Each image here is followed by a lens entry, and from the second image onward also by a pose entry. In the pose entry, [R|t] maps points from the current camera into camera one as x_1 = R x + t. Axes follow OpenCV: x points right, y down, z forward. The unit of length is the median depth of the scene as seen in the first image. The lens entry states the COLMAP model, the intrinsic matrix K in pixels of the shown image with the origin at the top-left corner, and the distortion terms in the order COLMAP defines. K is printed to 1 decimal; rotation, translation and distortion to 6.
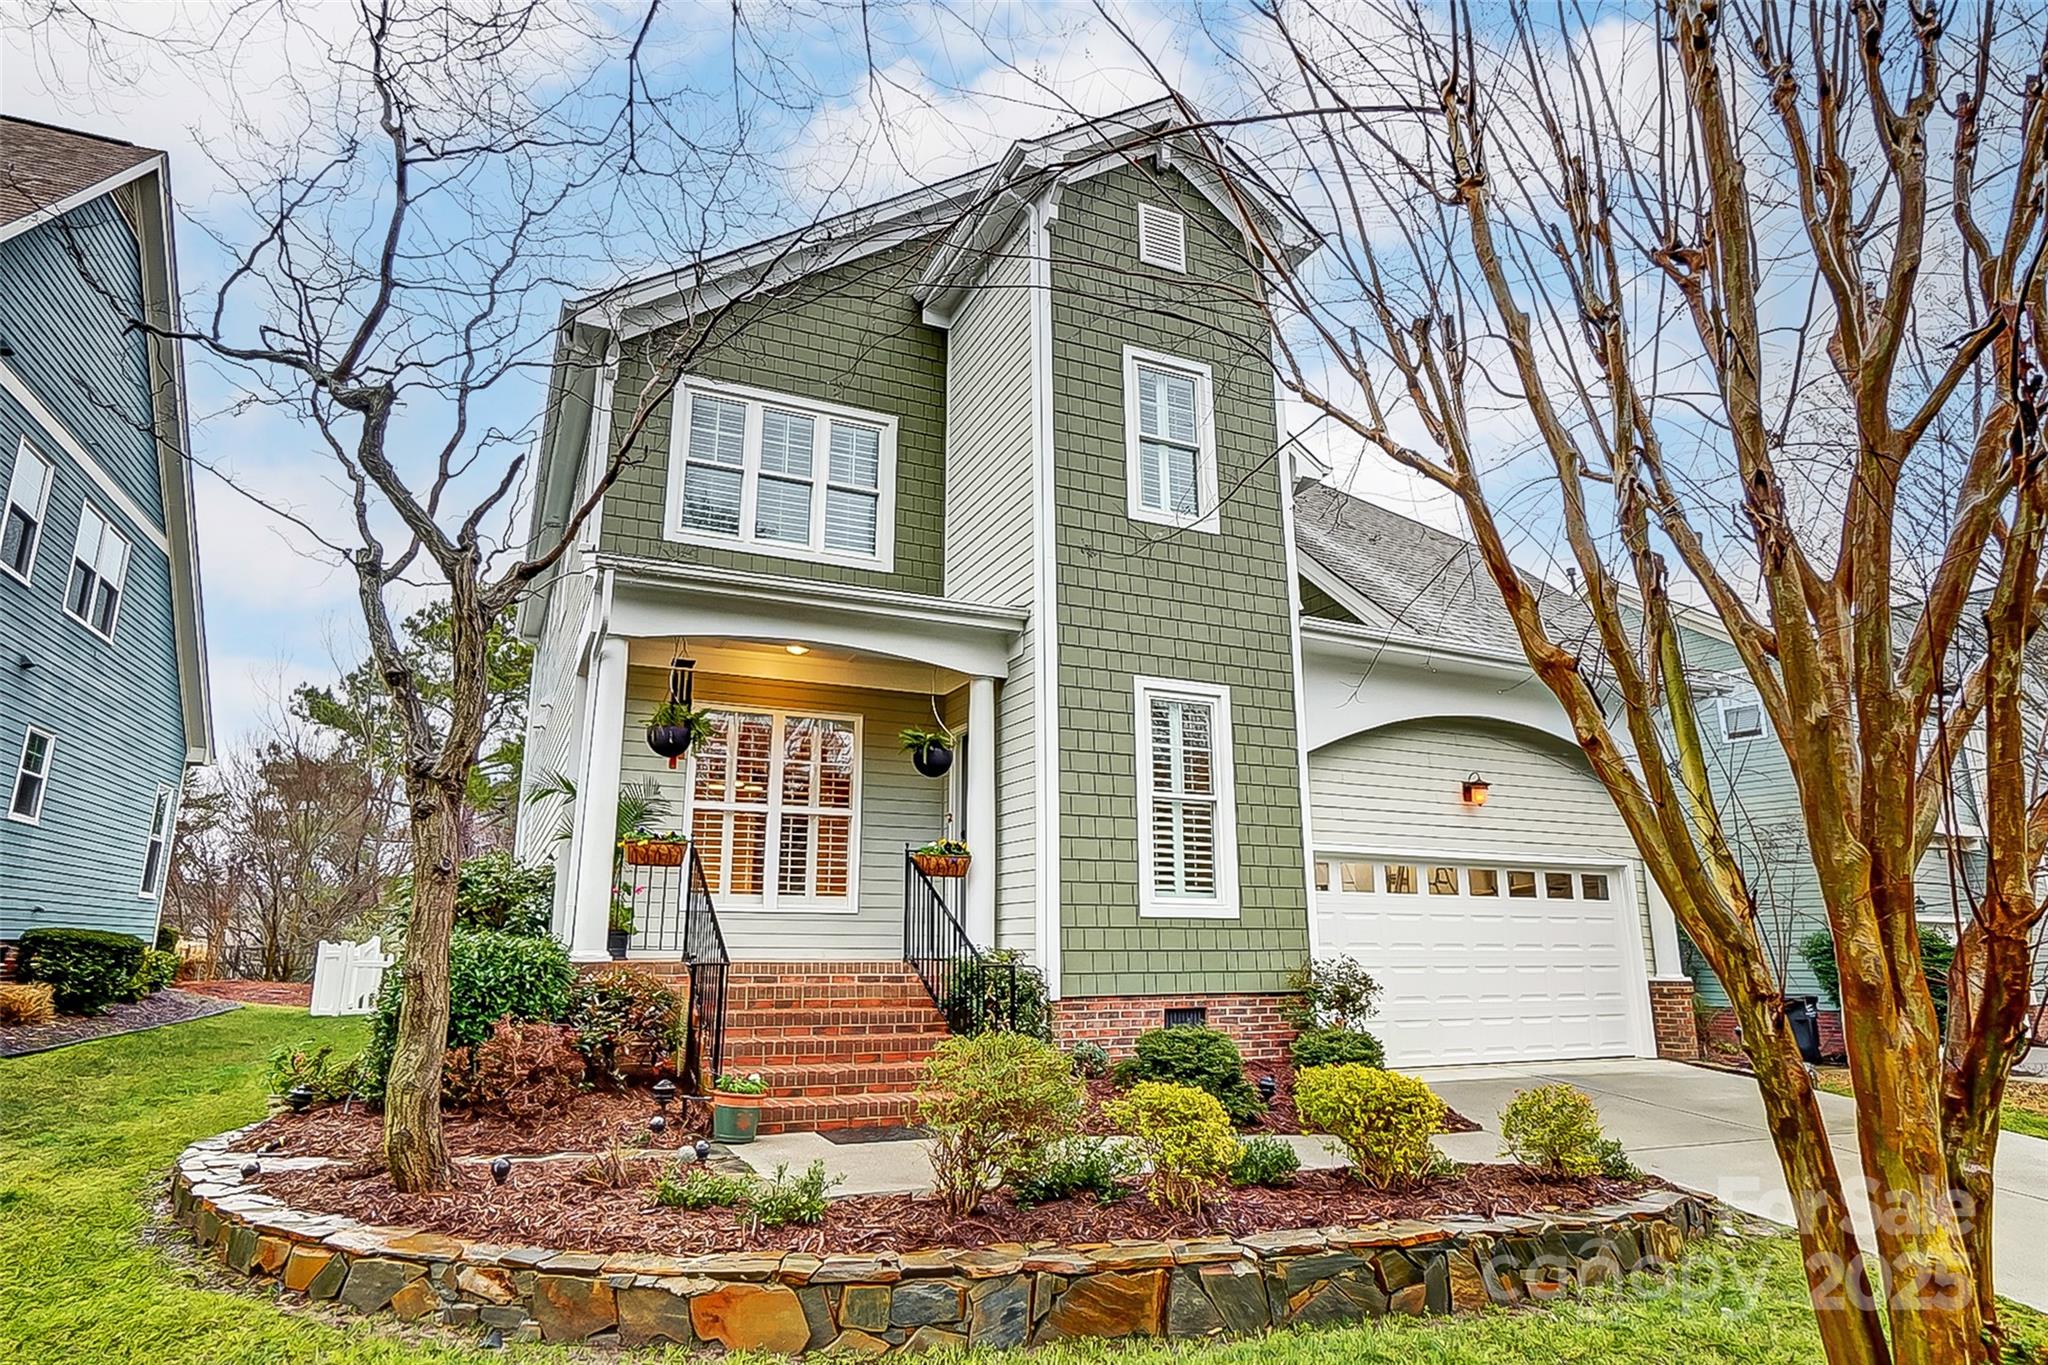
lens RADIAL K [[1153.9, 0, 1024.0], [0, 1153.9, 682.5], [0, 0, 1]] dist [-0.012317, 0.000867]
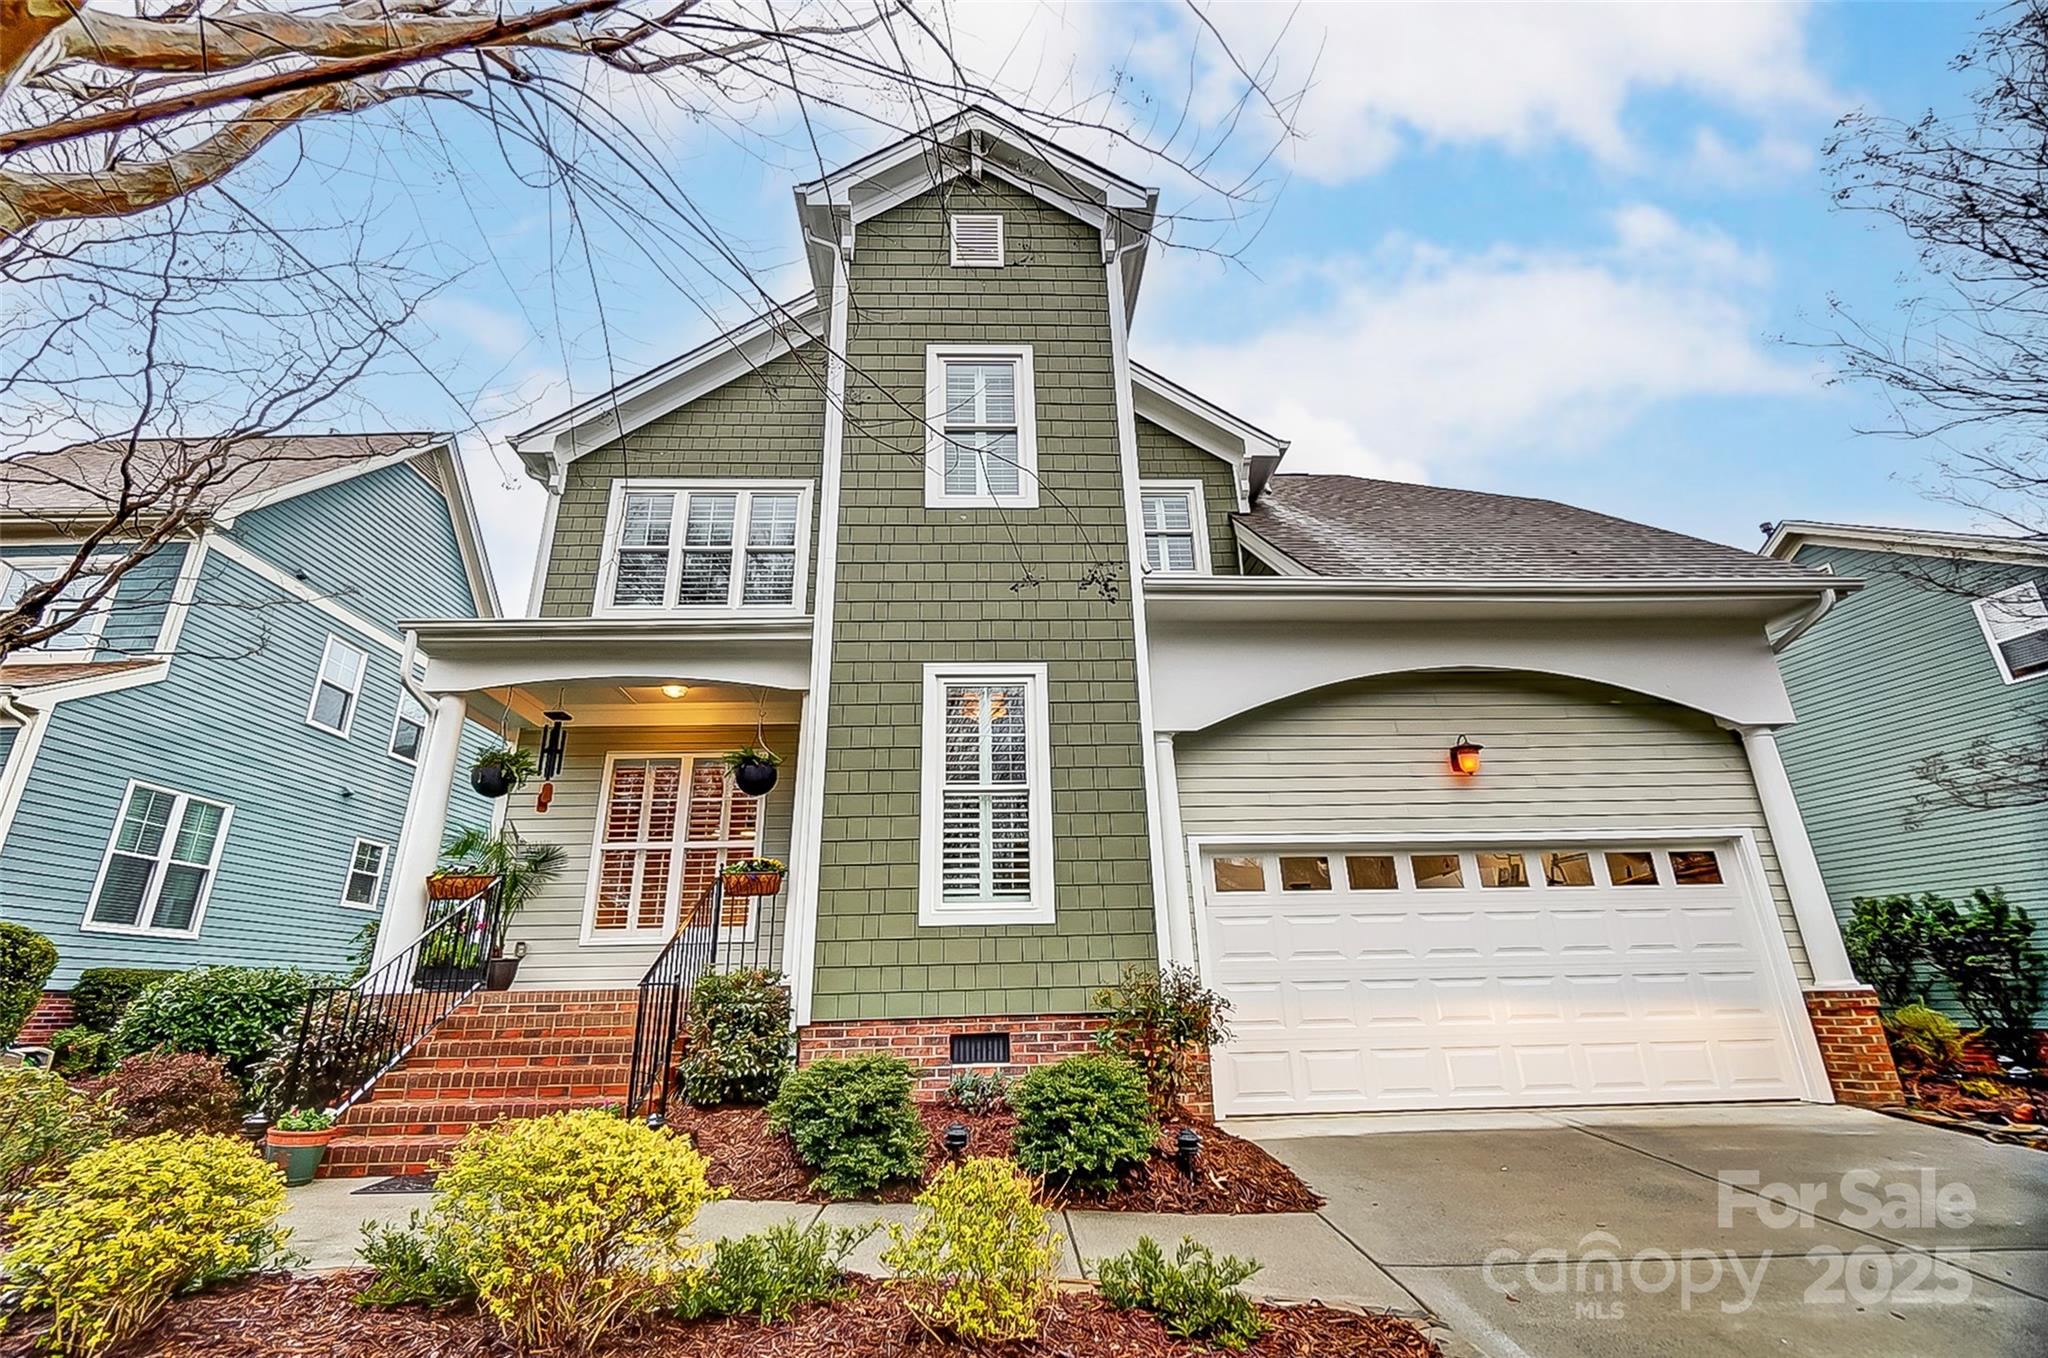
lens RADIAL K [[906.4, 0, 1024.1], [0, 906.4, 674.1], [0, 0, 1]] dist [-0.000490, 0.000065]
pose [[0.921299, -0.153161, -0.357420, 0.411709], [0.112603, 0.984862, -0.131783, 0.102899], [0.372193, 0.081165, 0.924600, 0.338118]]
